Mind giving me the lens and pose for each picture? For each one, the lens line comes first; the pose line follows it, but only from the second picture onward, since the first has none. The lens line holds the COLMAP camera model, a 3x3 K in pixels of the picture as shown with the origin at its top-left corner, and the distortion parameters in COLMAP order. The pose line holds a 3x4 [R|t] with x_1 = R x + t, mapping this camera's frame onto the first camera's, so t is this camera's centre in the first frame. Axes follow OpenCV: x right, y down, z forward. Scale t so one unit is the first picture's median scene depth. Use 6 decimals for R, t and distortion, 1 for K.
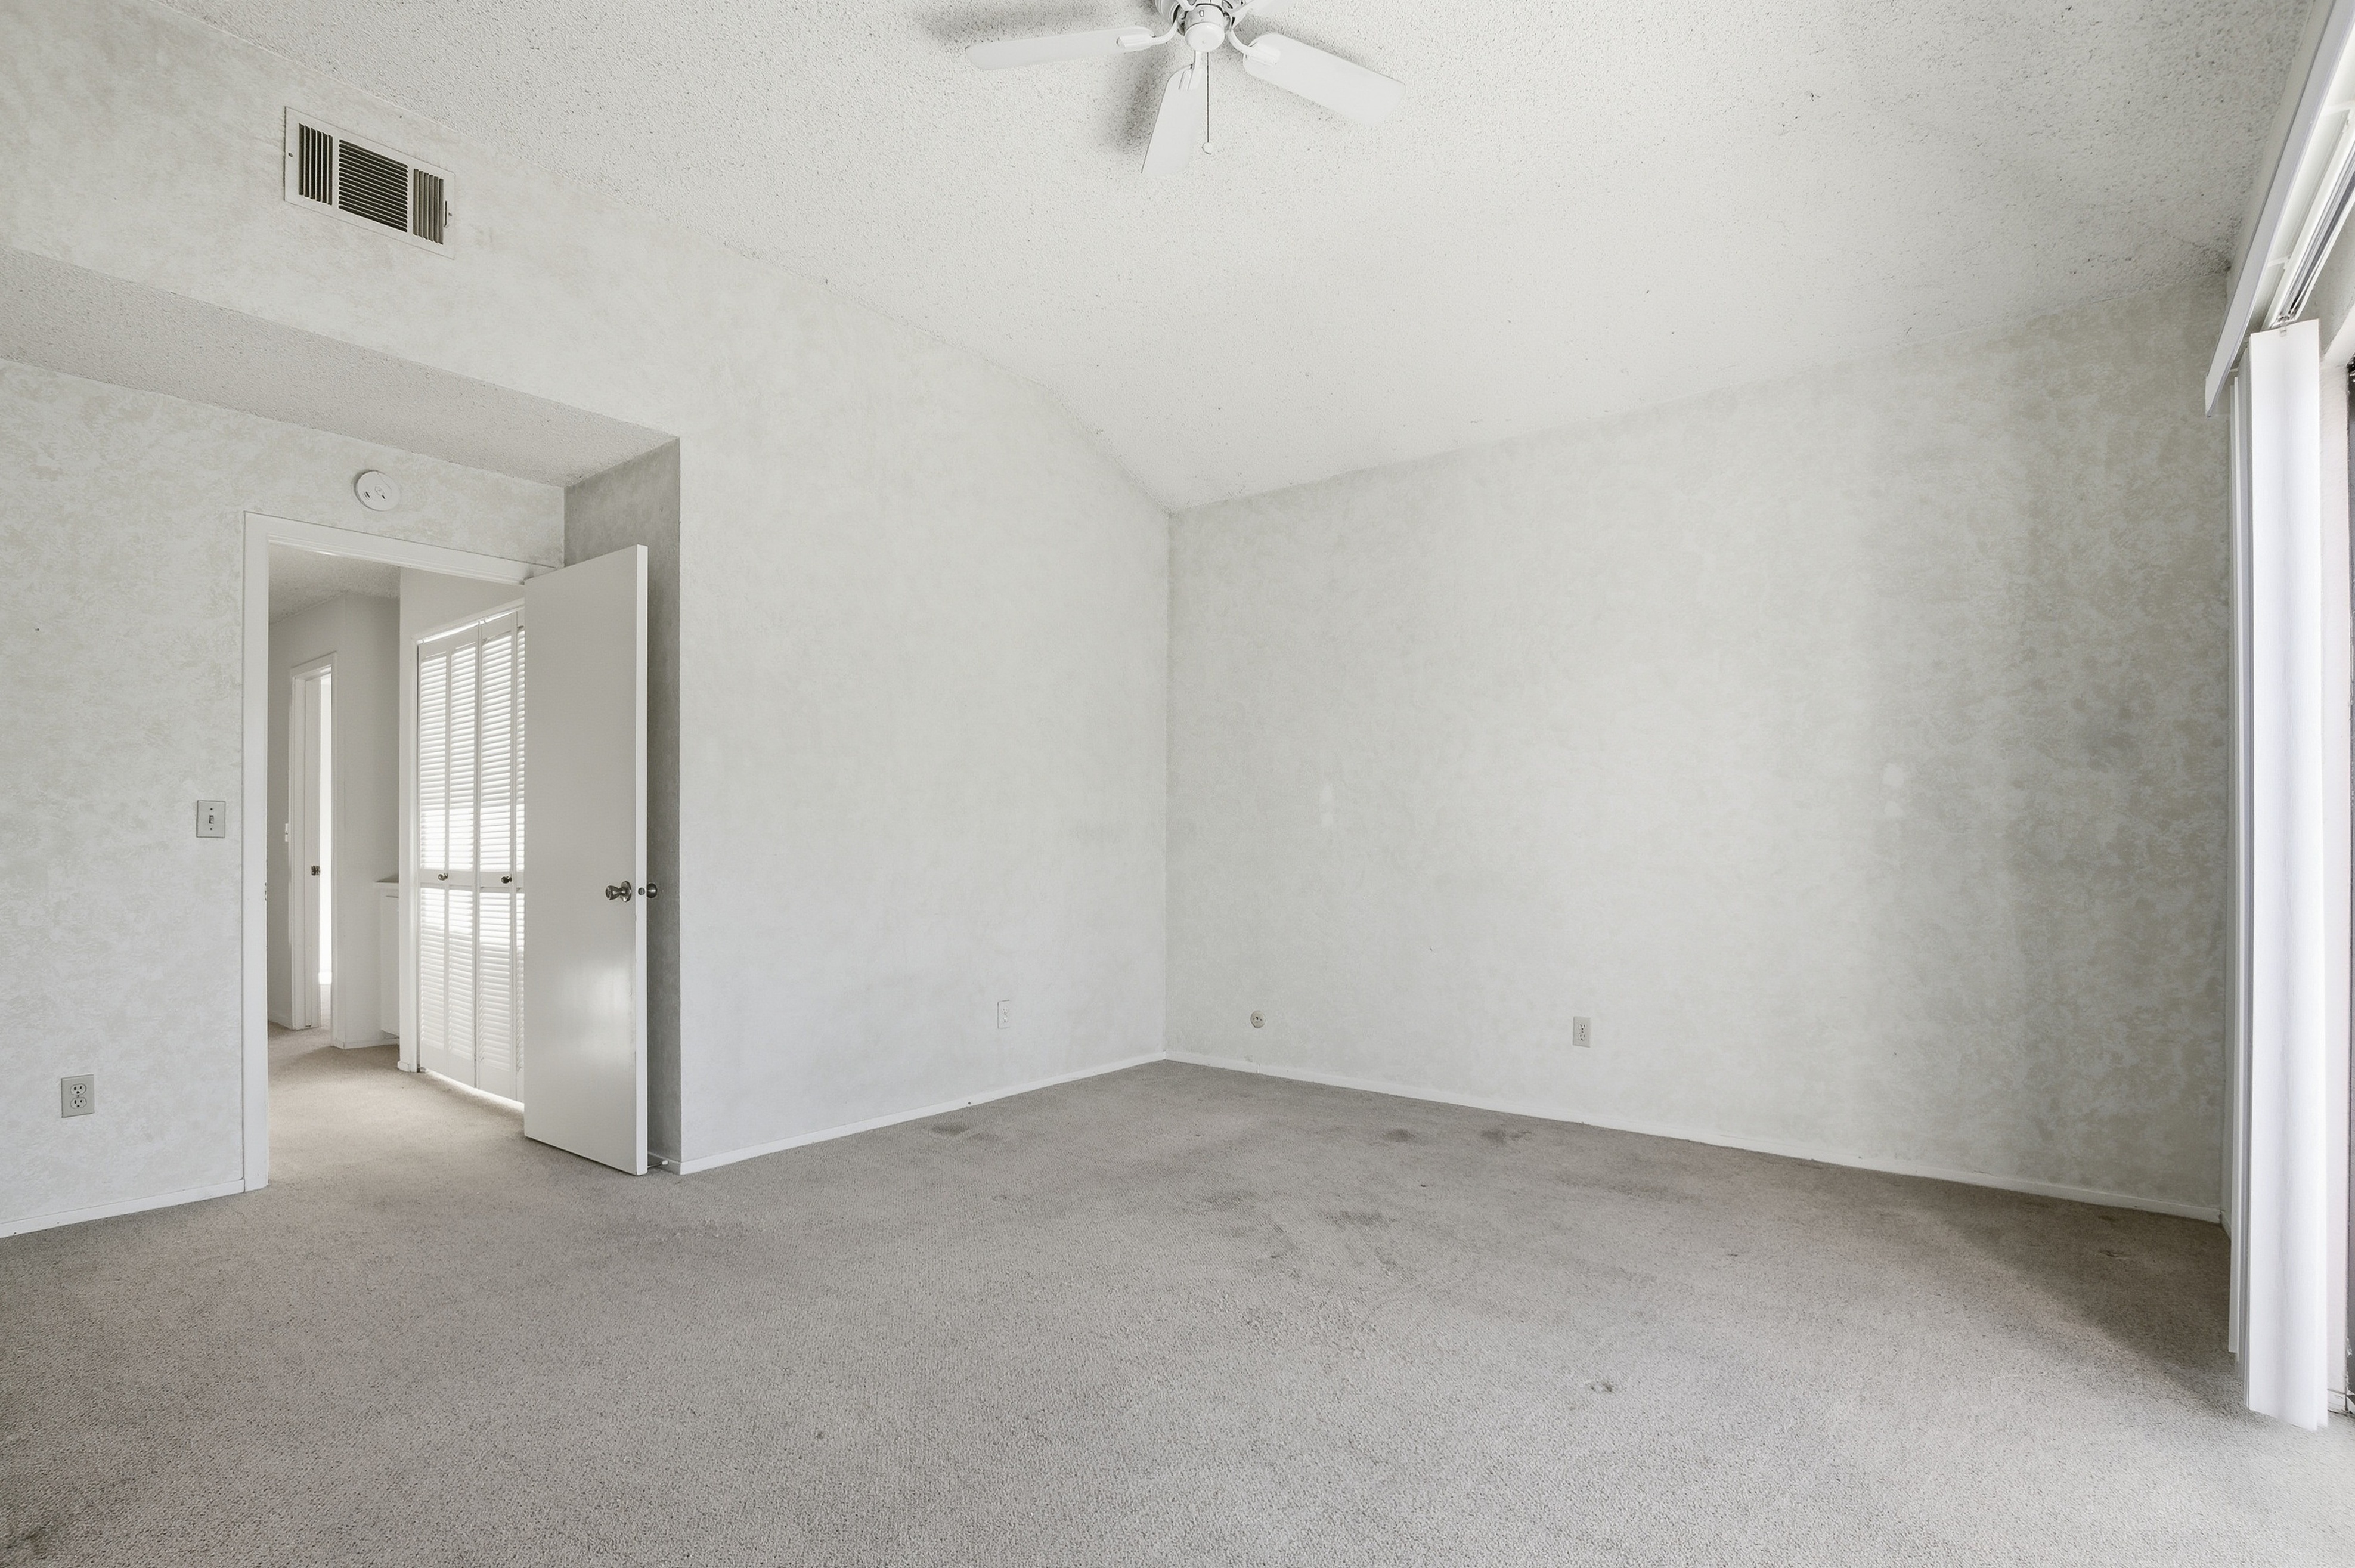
lens RADIAL K [[1138.2, 0, 1179.6], [0, 1138.2, 833.6], [0, 0, 1]] dist [-0.022605, 0.000867]
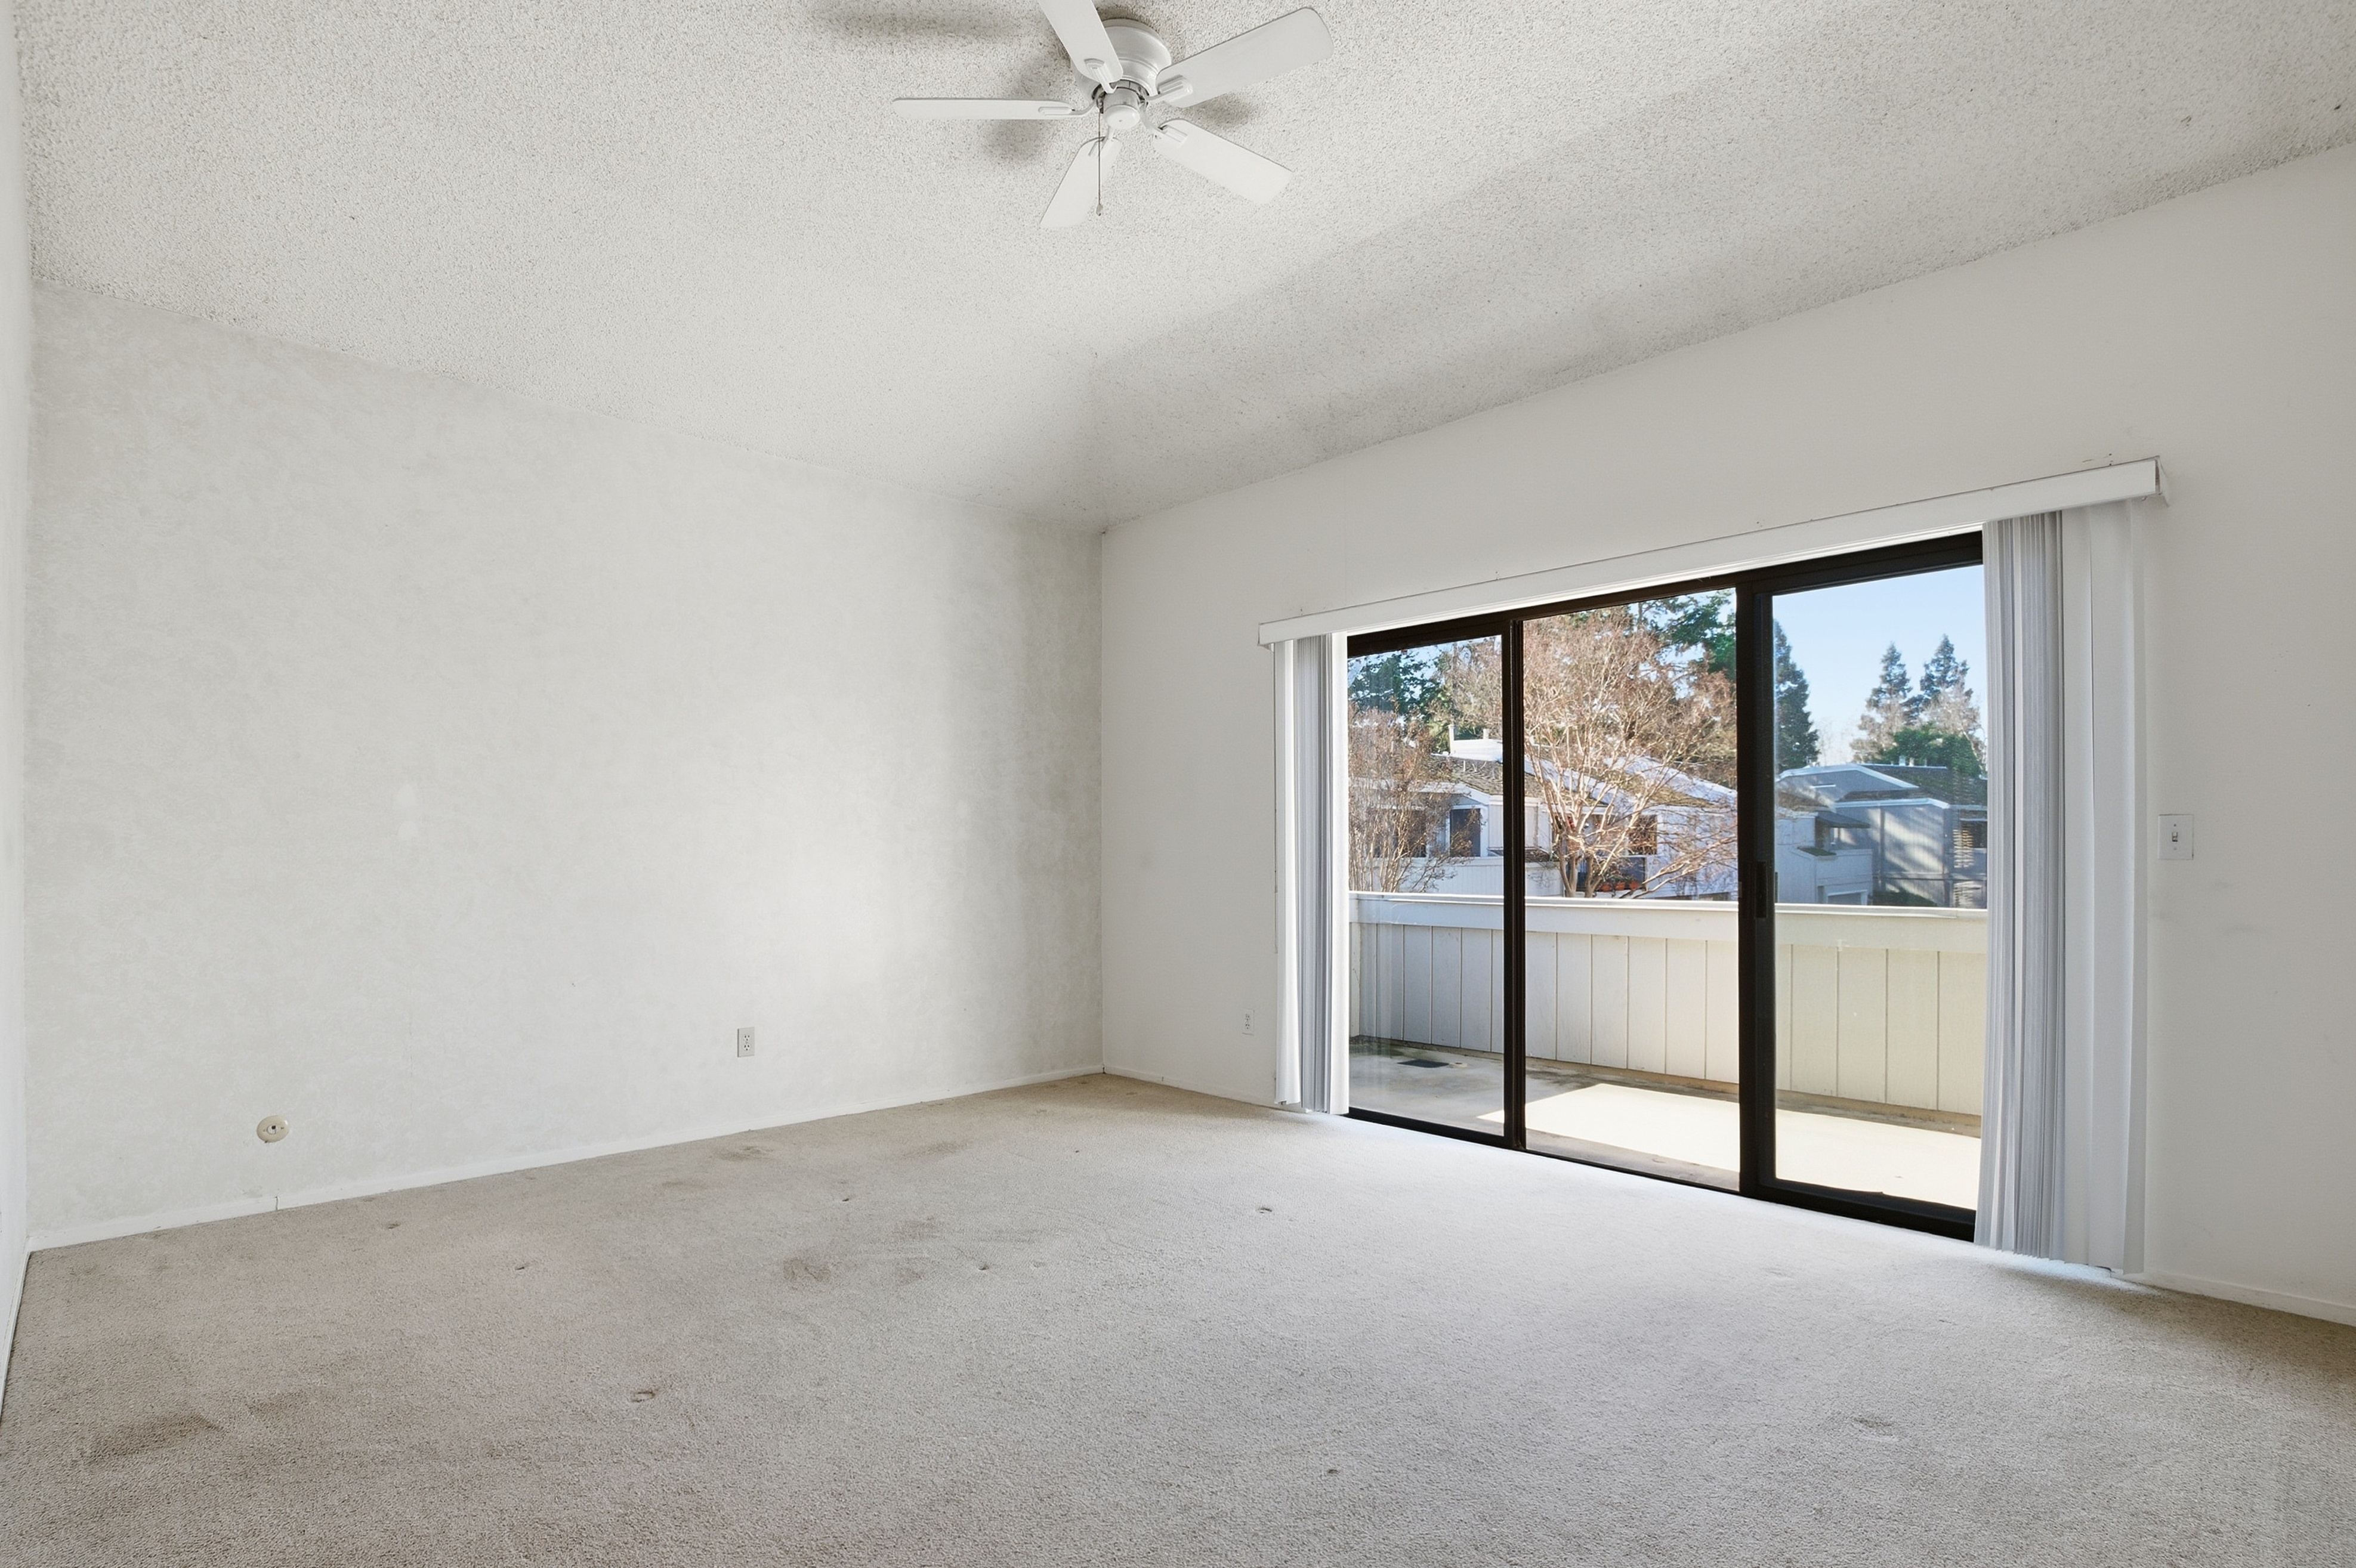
lens RADIAL K [[1125.6, 0, 1165.2], [0, 1125.6, 851.8], [0, 0, 1]] dist [-0.027797, 0.000832]
pose [[0.140998, 0.001154, 0.990009, -0.632909], [-0.001487, 0.999998, -0.000954, 0.001905], [-0.990009, -0.001338, 0.140999, 0.503022]]
